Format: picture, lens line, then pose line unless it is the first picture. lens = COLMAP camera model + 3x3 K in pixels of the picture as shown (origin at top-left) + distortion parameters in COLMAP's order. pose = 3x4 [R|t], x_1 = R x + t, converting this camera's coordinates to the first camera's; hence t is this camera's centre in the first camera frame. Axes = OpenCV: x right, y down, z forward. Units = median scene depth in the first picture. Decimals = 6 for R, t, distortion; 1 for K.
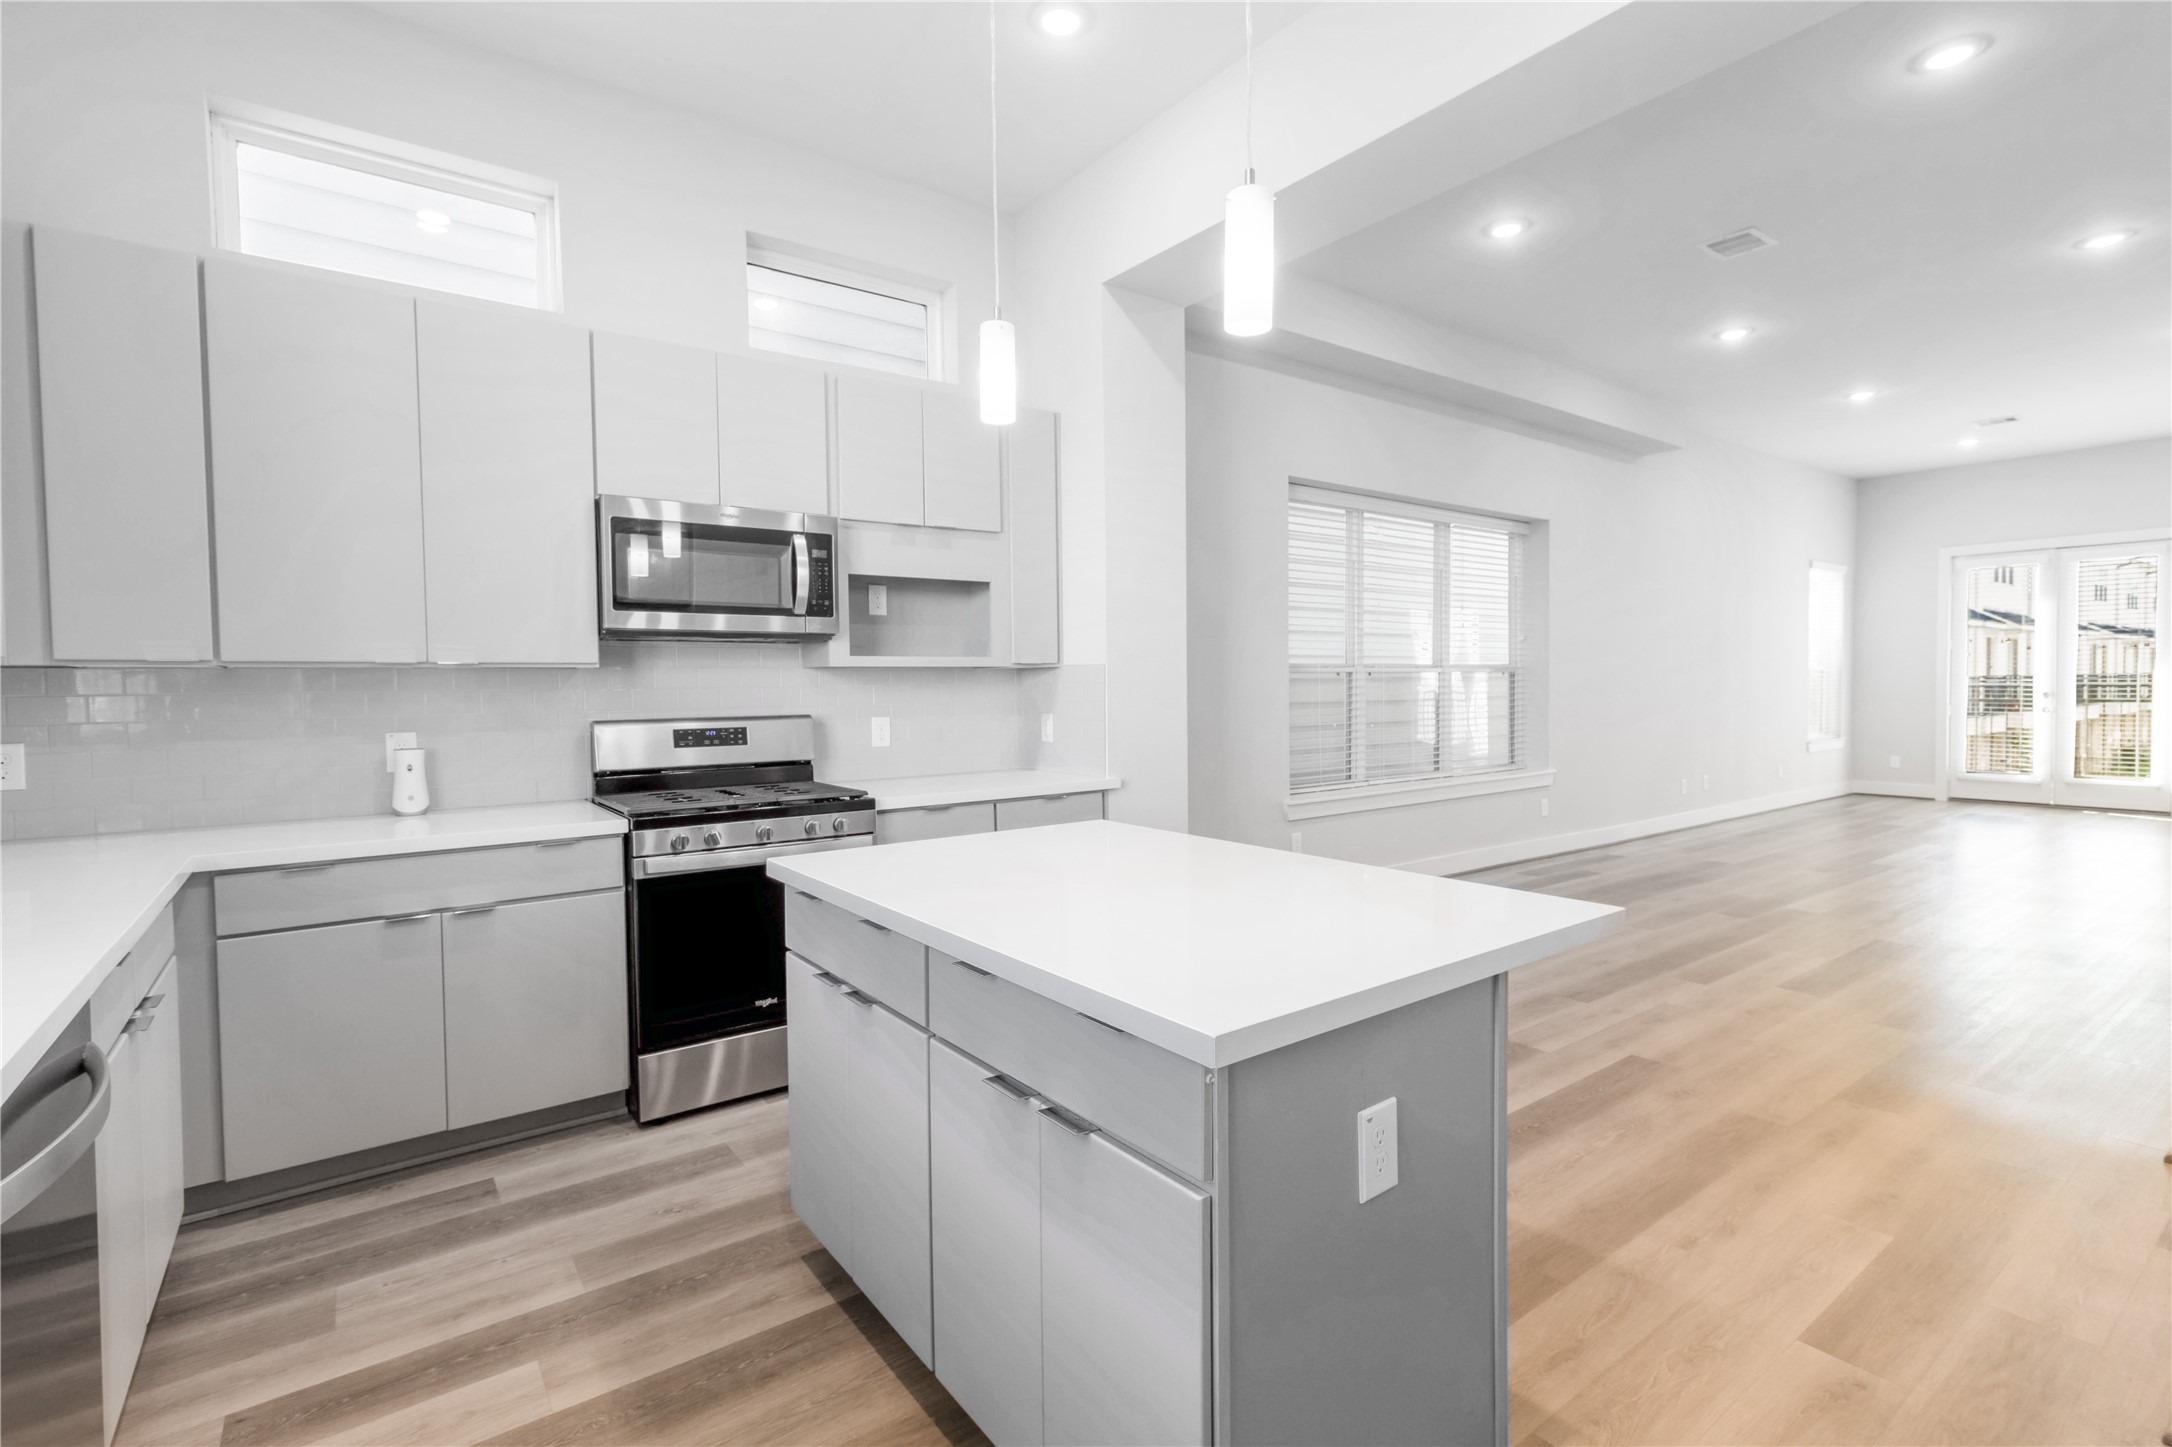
lens RADIAL K [[996.5, 0, 1094.6], [0, 996.5, 717.7], [0, 0, 1]] dist [0.002983, -0.000081]
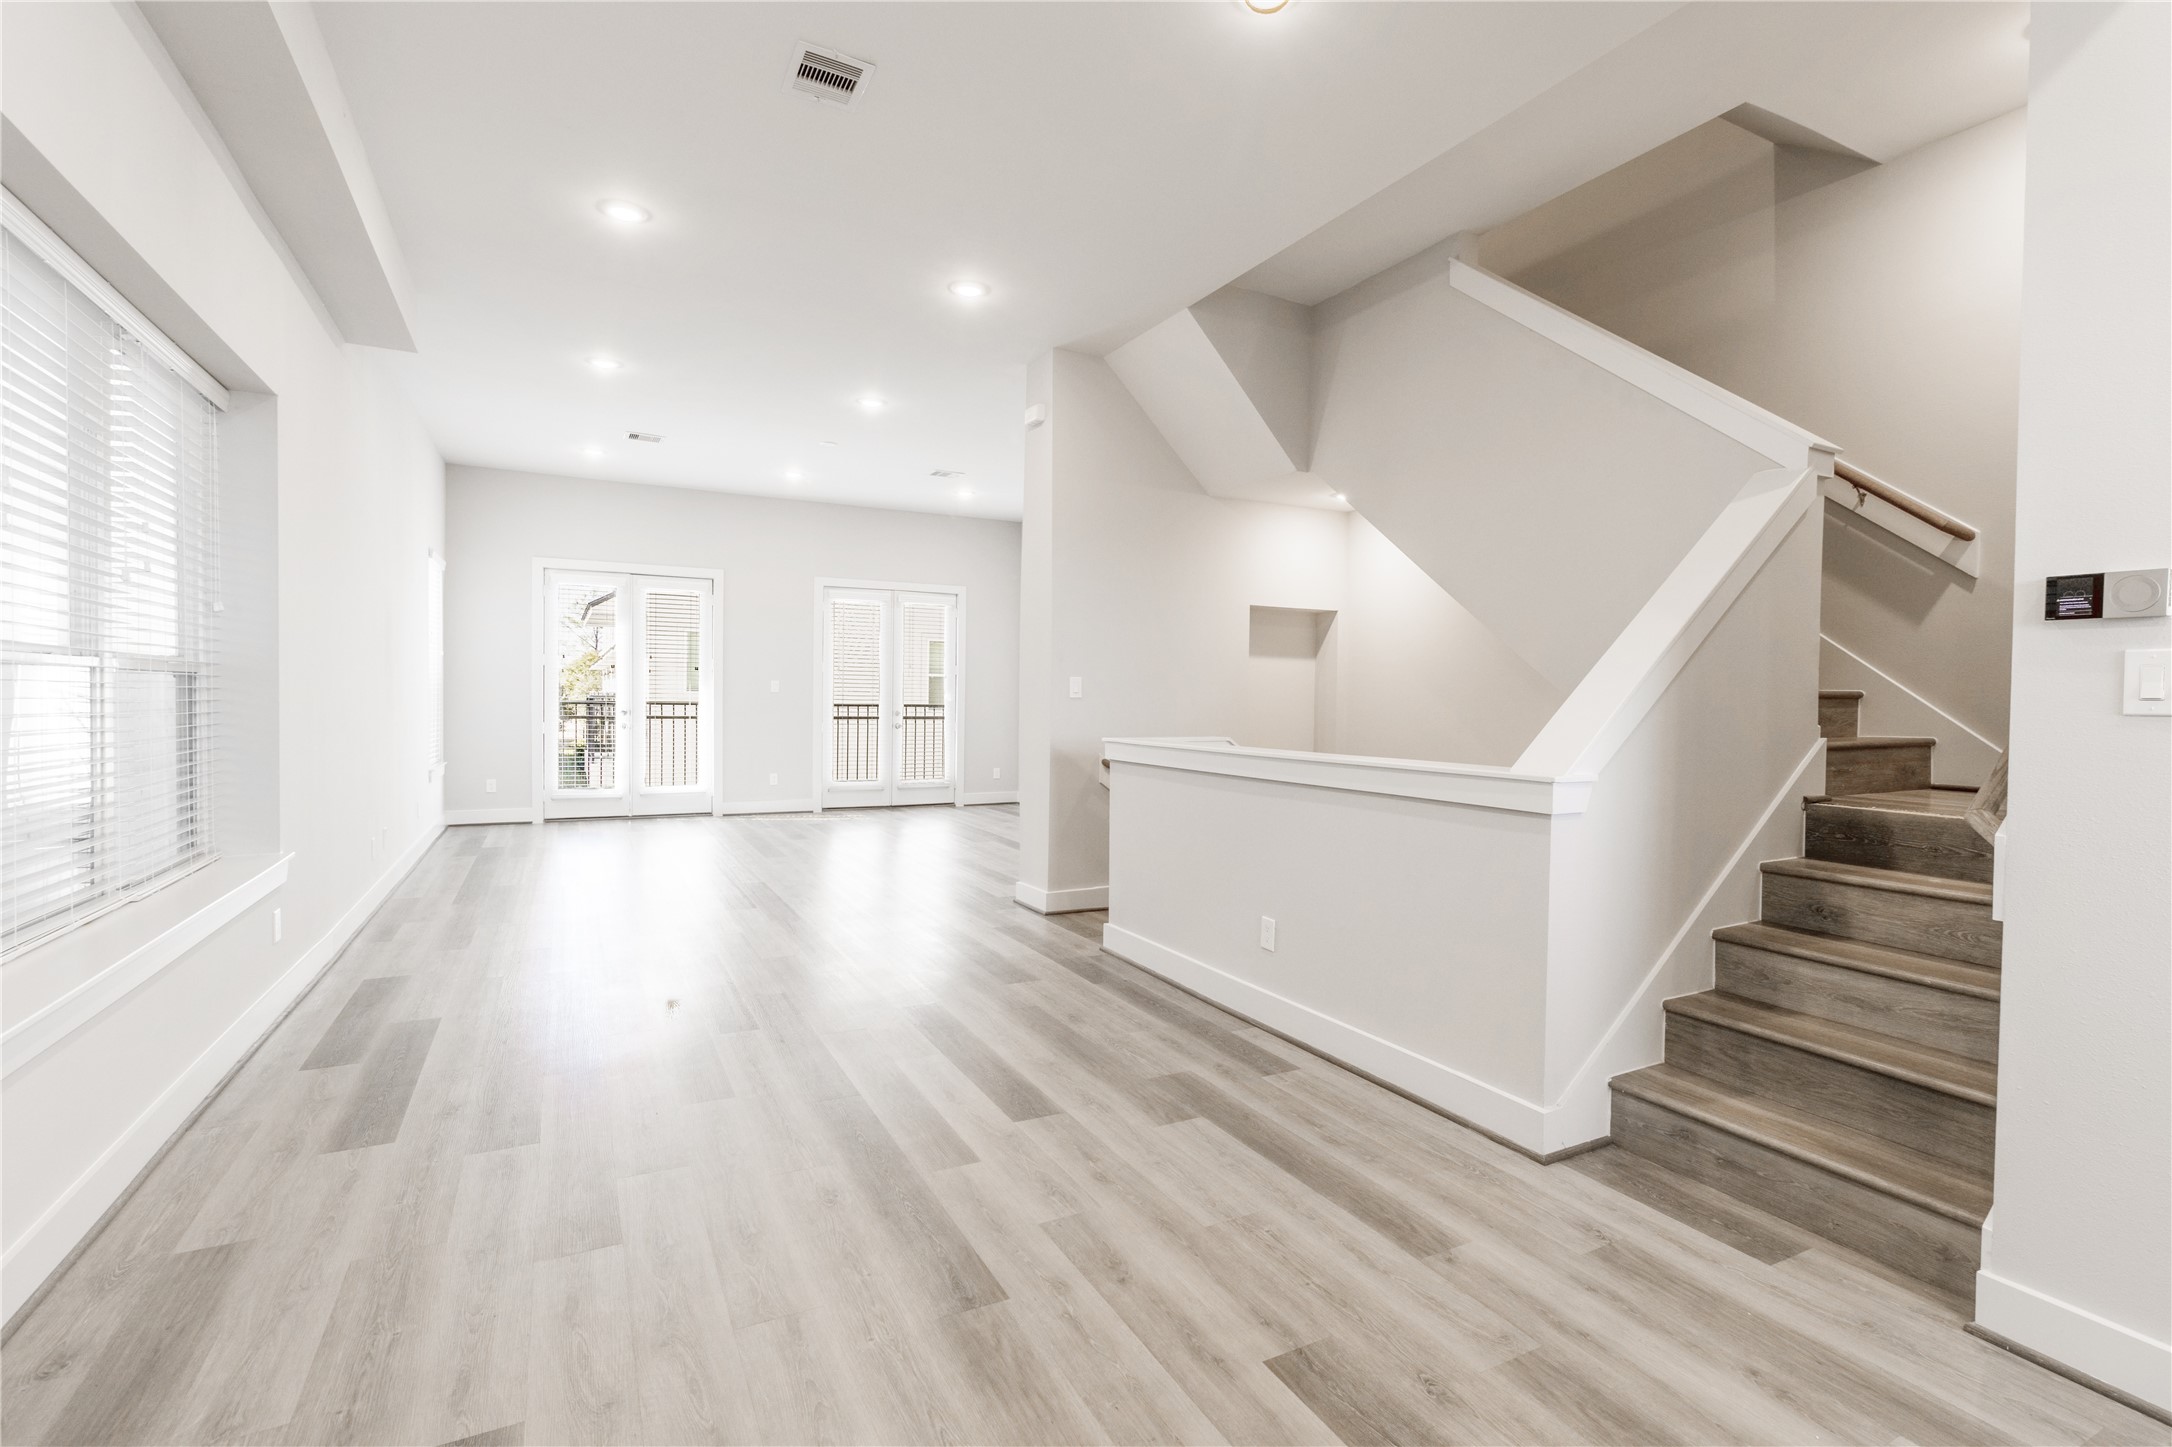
lens RADIAL K [[1007.3, 0, 1097.7], [0, 1007.3, 725.6], [0, 0, 1]] dist [0.002049, 0.000180]
pose [[0.156693, -0.013172, 0.987559, -0.019249], [0.016615, 0.999805, 0.010699, -0.015971], [-0.987508, 0.014732, 0.156881, 0.458390]]
